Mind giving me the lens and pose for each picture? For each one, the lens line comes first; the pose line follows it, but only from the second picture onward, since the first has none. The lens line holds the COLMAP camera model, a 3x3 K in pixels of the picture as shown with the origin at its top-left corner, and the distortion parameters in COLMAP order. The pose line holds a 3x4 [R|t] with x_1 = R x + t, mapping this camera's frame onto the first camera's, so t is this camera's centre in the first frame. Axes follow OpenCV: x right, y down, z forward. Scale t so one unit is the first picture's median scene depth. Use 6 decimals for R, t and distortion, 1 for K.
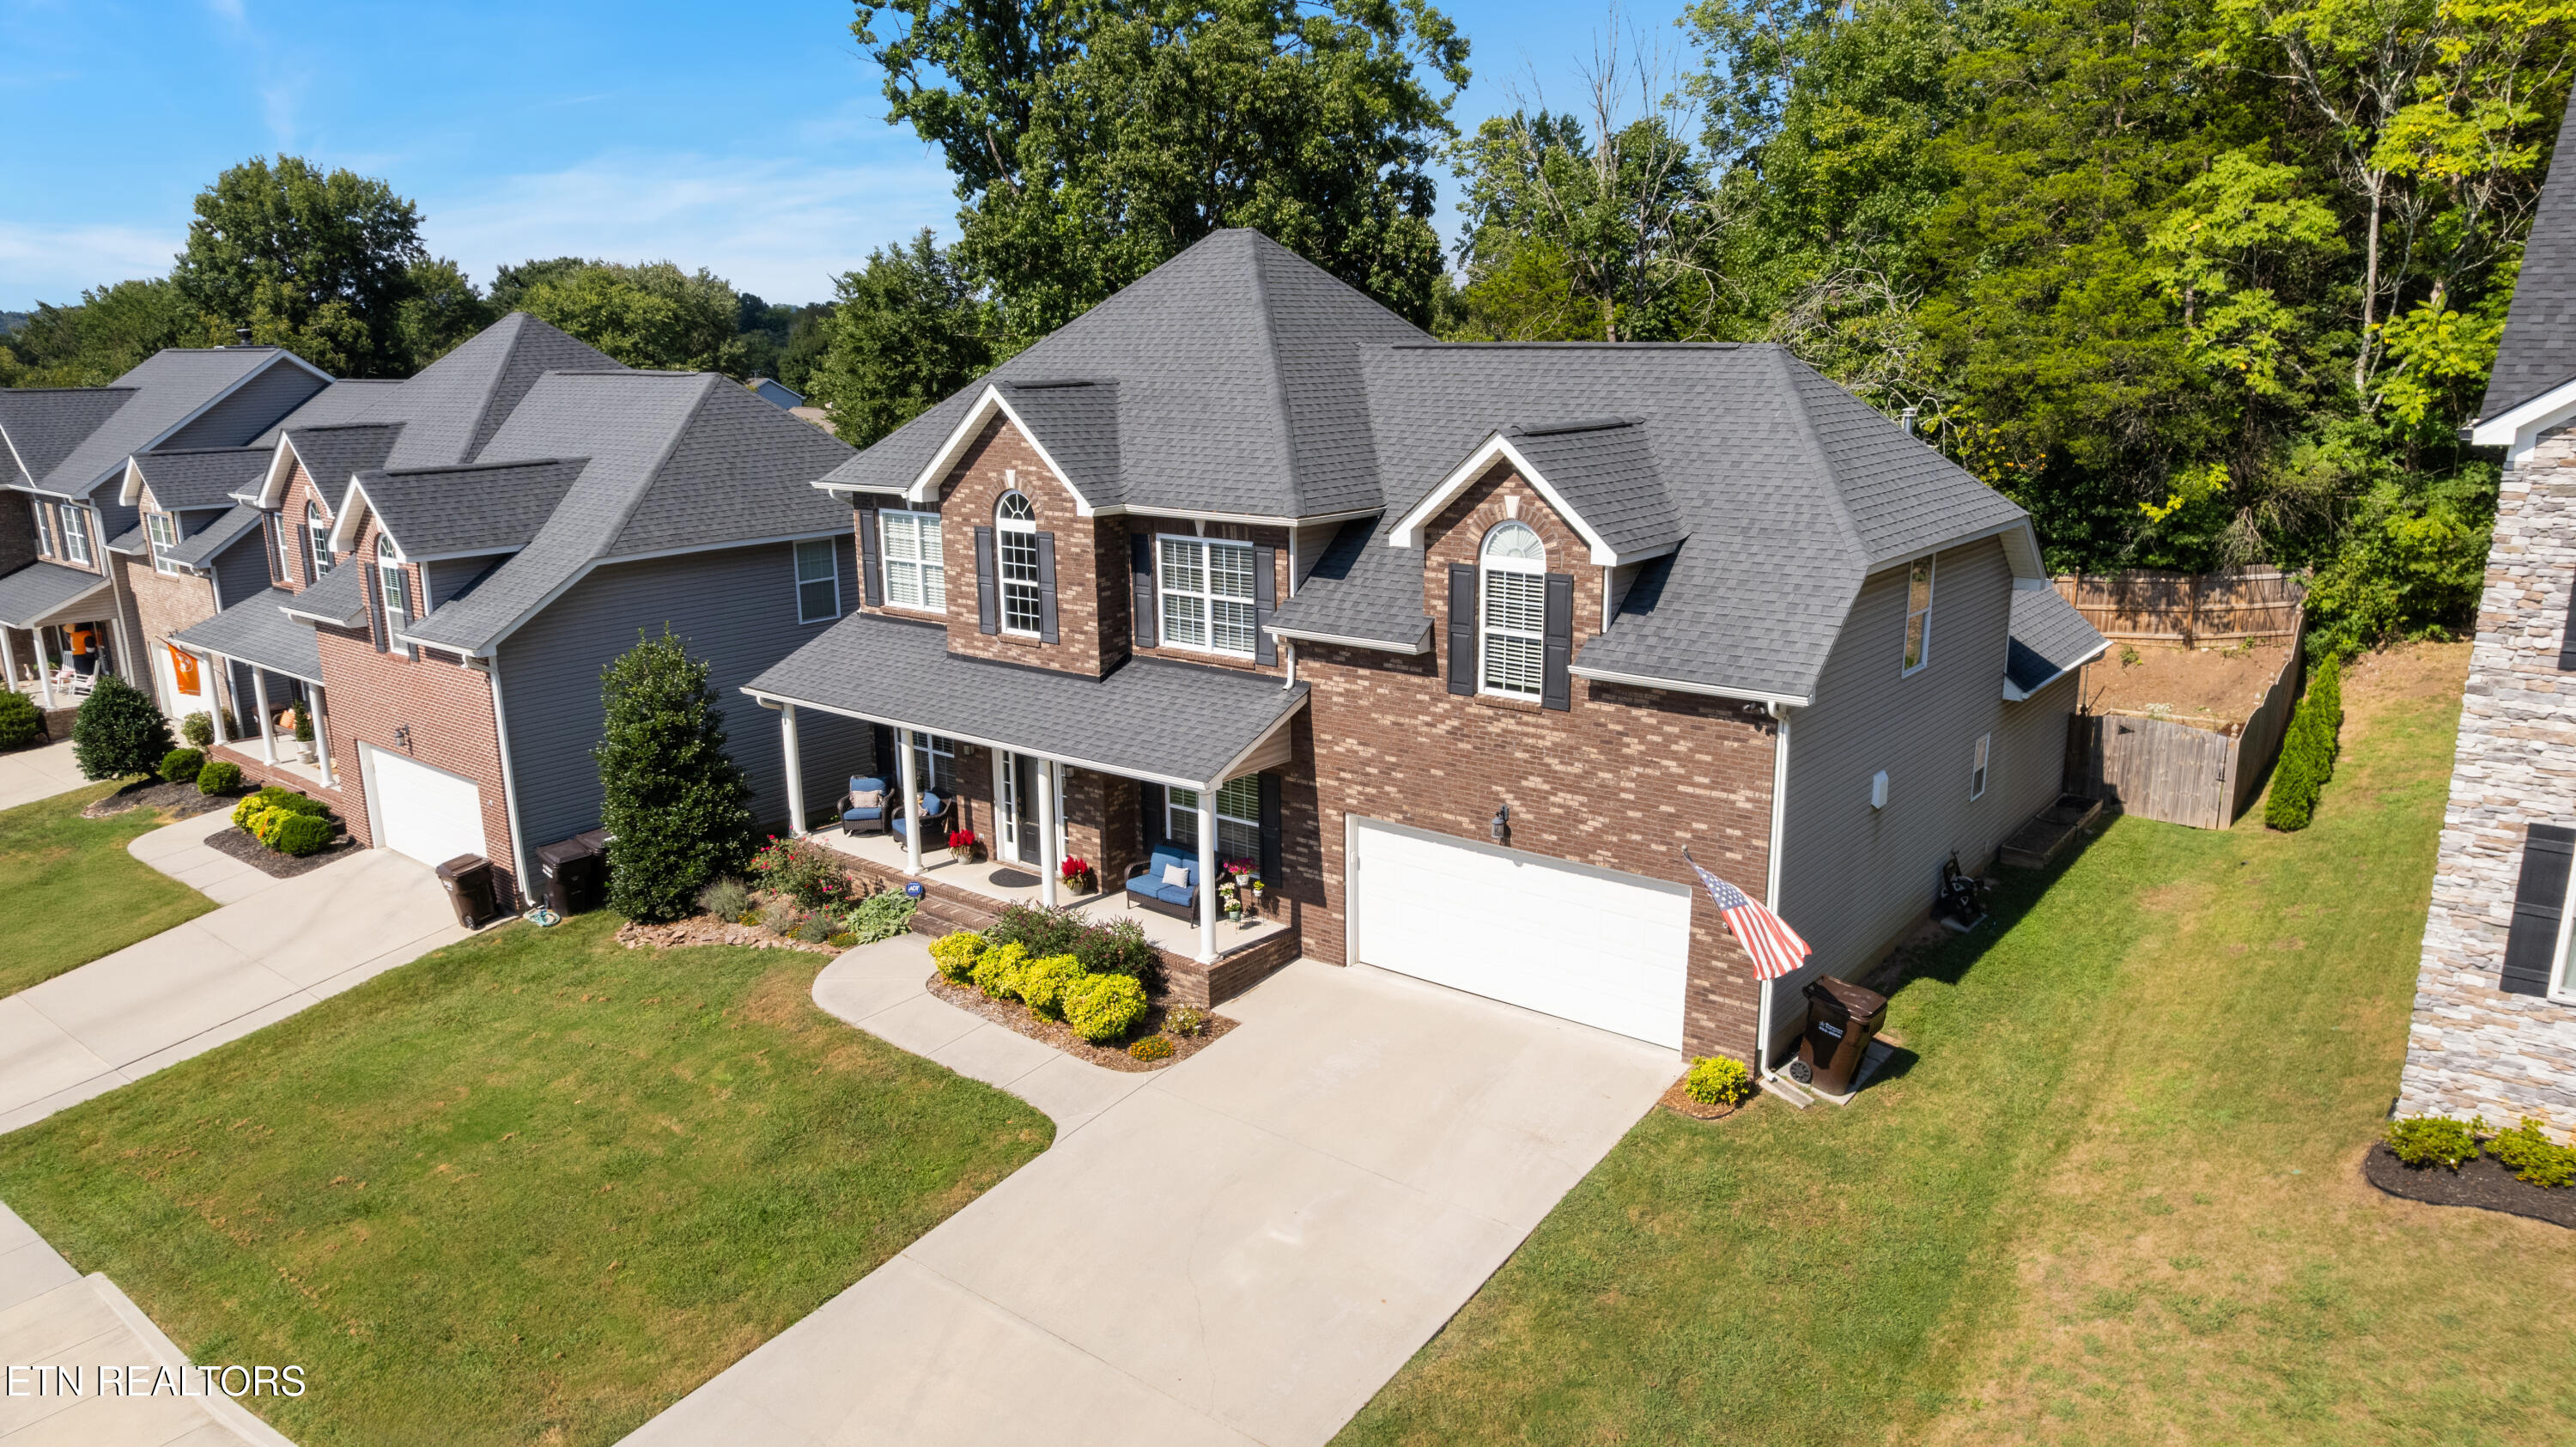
lens RADIAL K [[1671.6, 0, 1288.0], [0, 1671.6, 723.5], [0, 0, 1]] dist [-0.004164, -0.000149]
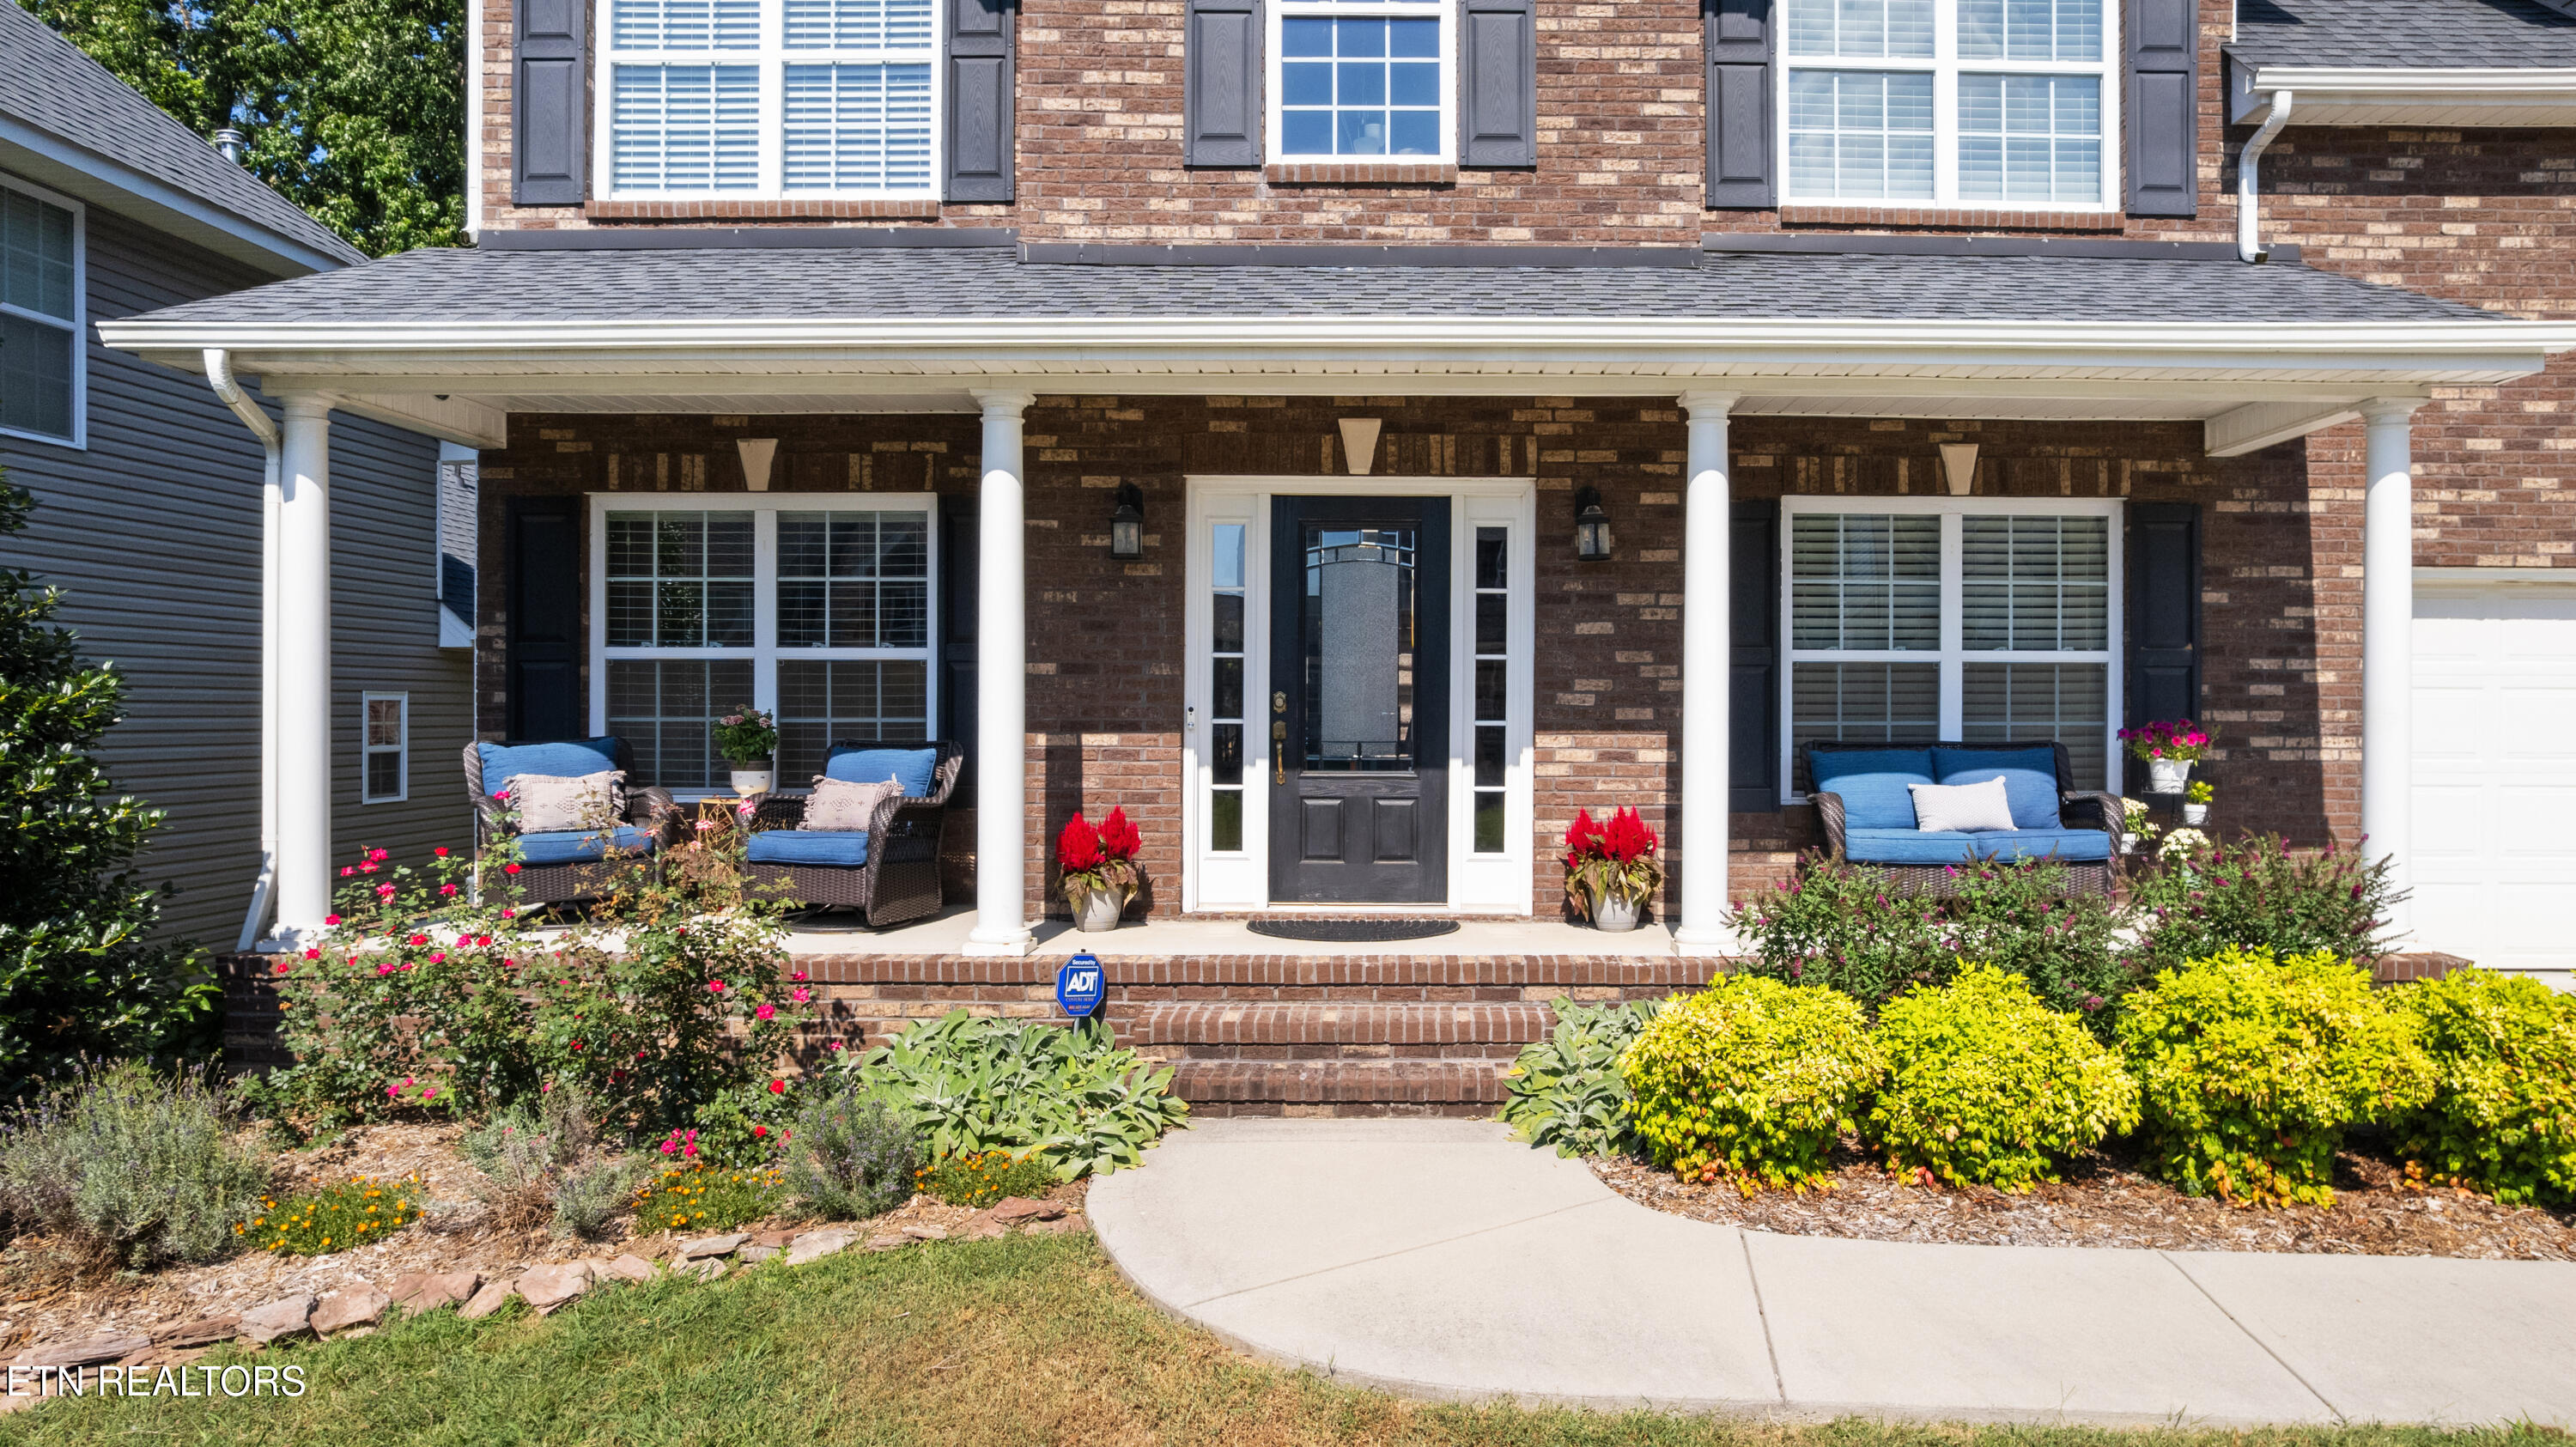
lens RADIAL K [[1748.4, 0, 1405.5], [0, 1748.4, 731.4], [0, 0, 1]] dist [-0.091071, 0.103076]
pose [[0.765261, 0.008700, 0.643662, -0.405364], [0.138278, 0.974345, -0.177571, 0.129304], [-0.628693, 0.224892, 0.744425, 0.832776]]
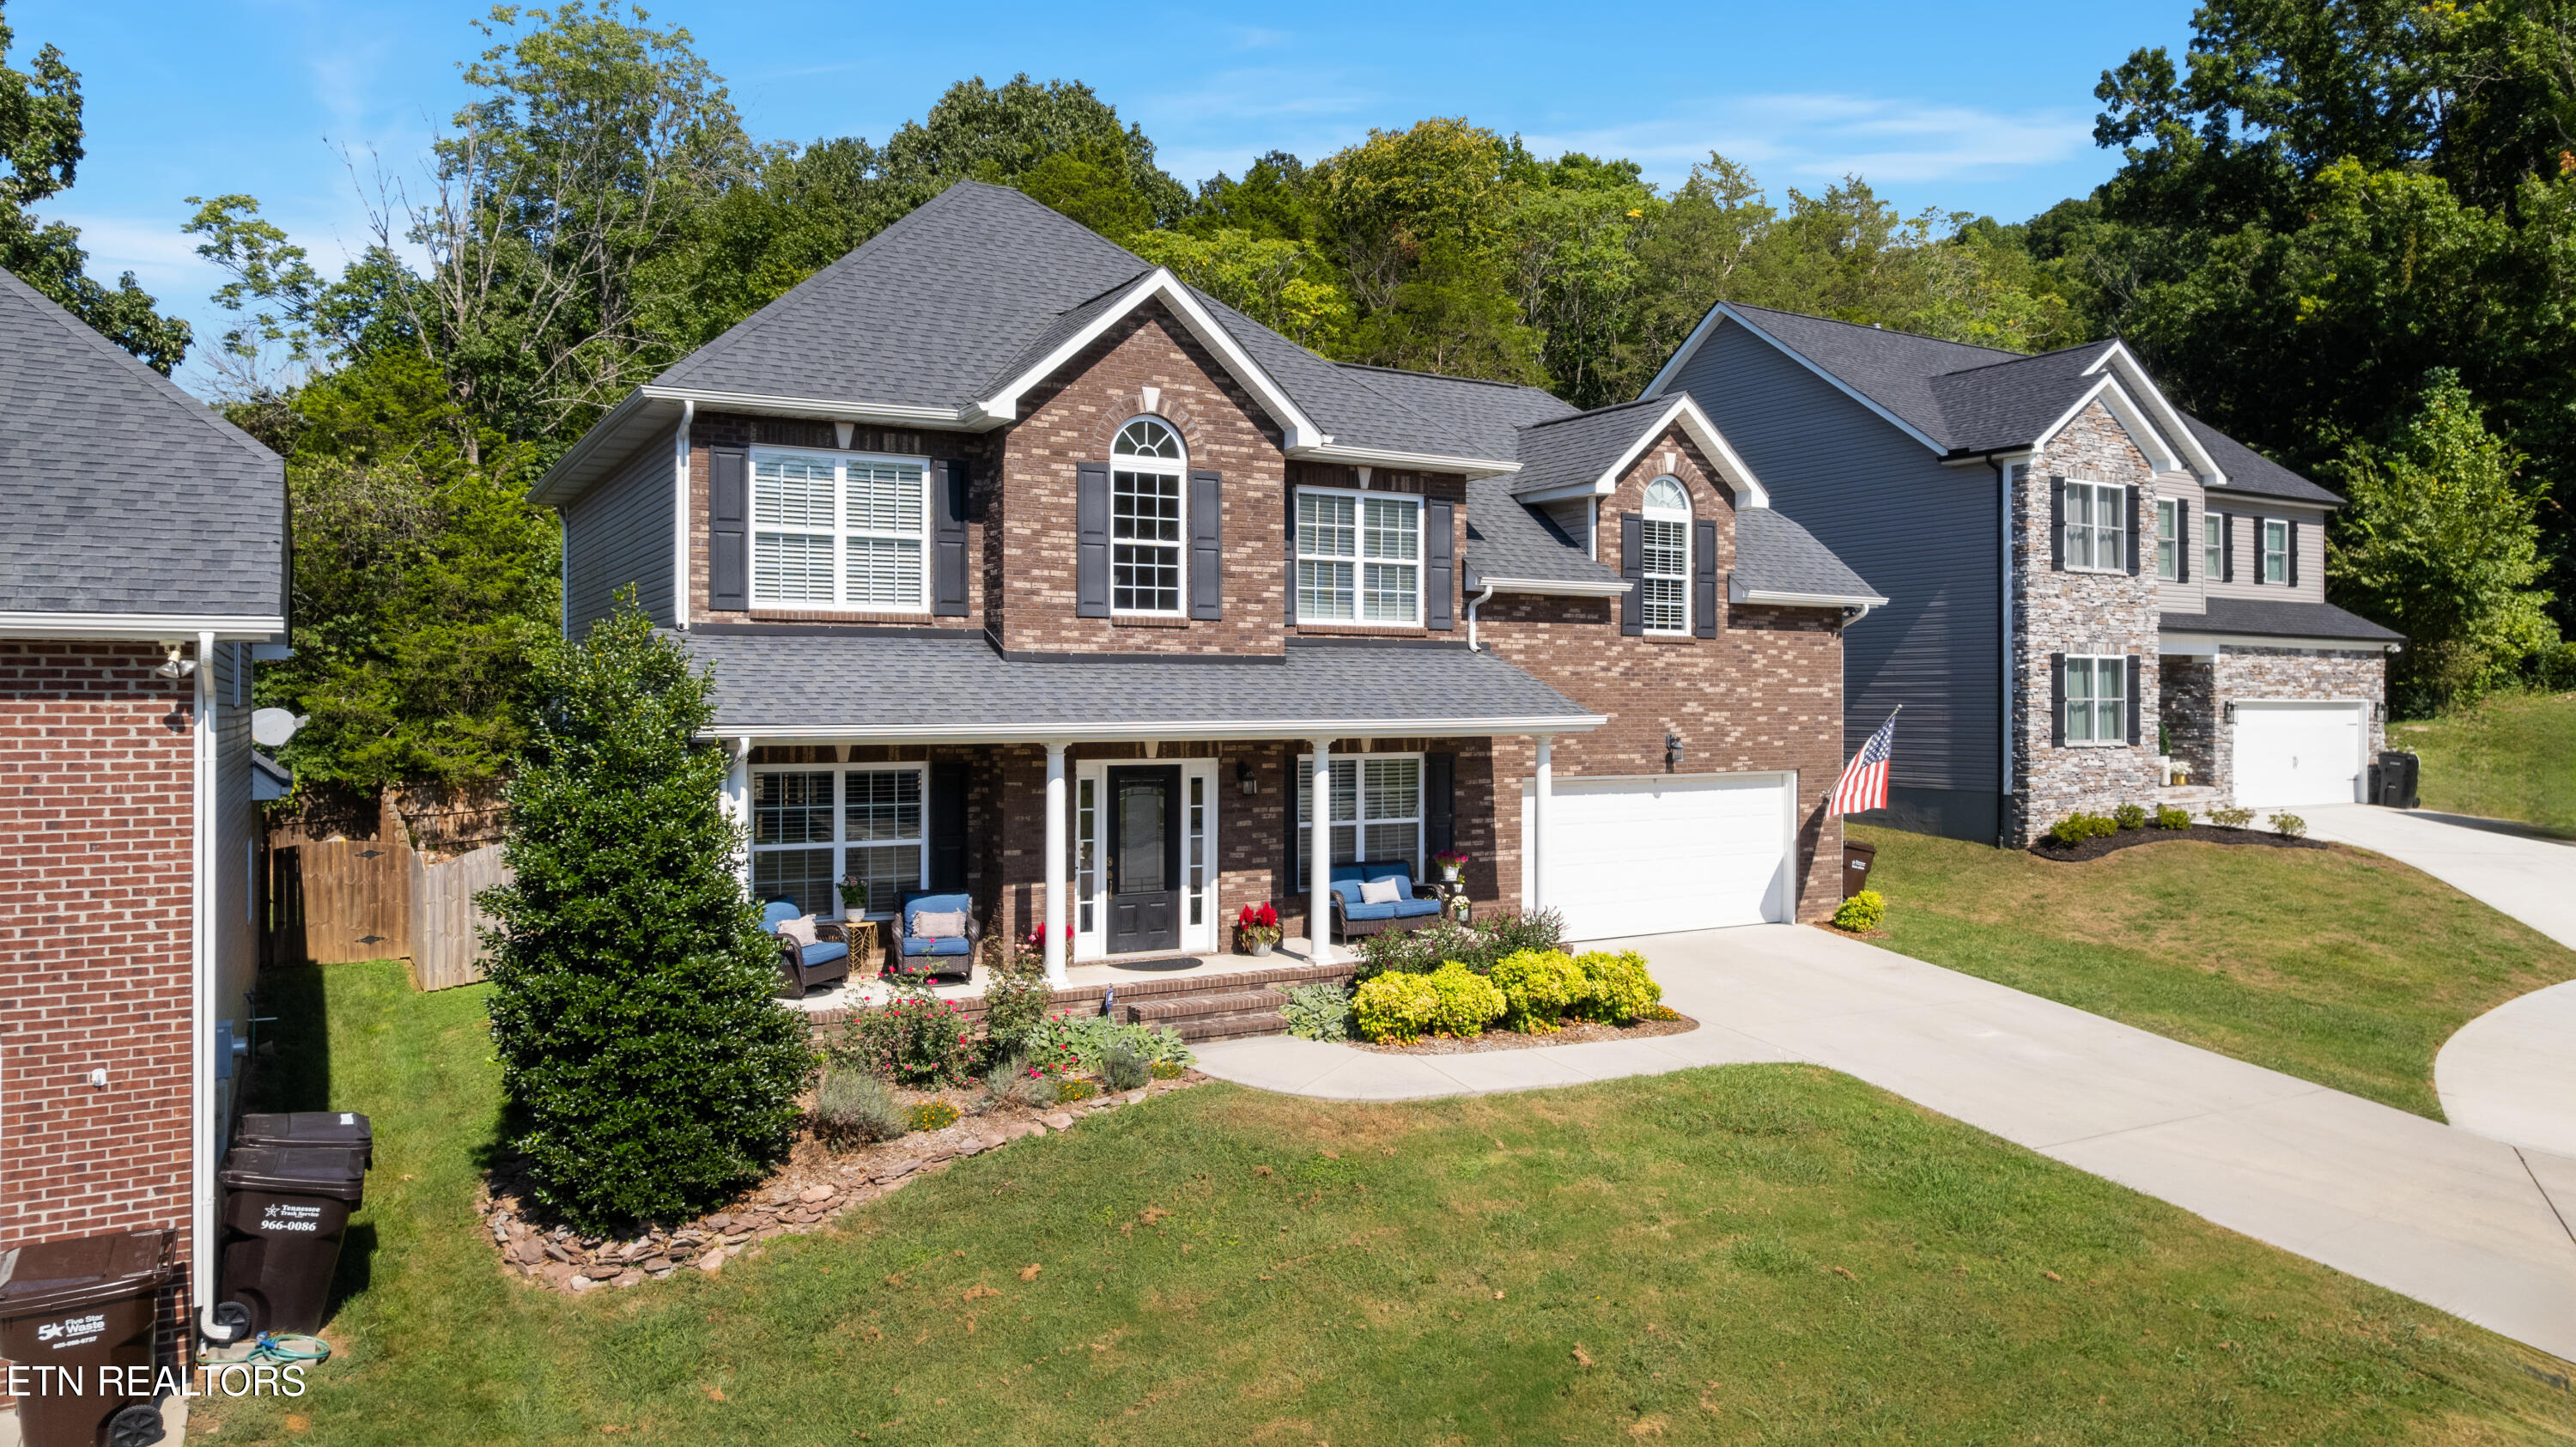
lens RADIAL K [[1671.6, 0, 1288.0], [0, 1671.6, 723.5], [0, 0, 1]] dist [-0.004164, -0.000149]
pose [[0.350352, 0.001943, 0.936616, -0.889654], [0.213874, 0.973412, -0.082022, 0.071158], [-0.911872, 0.229055, 0.340621, 0.772005]]
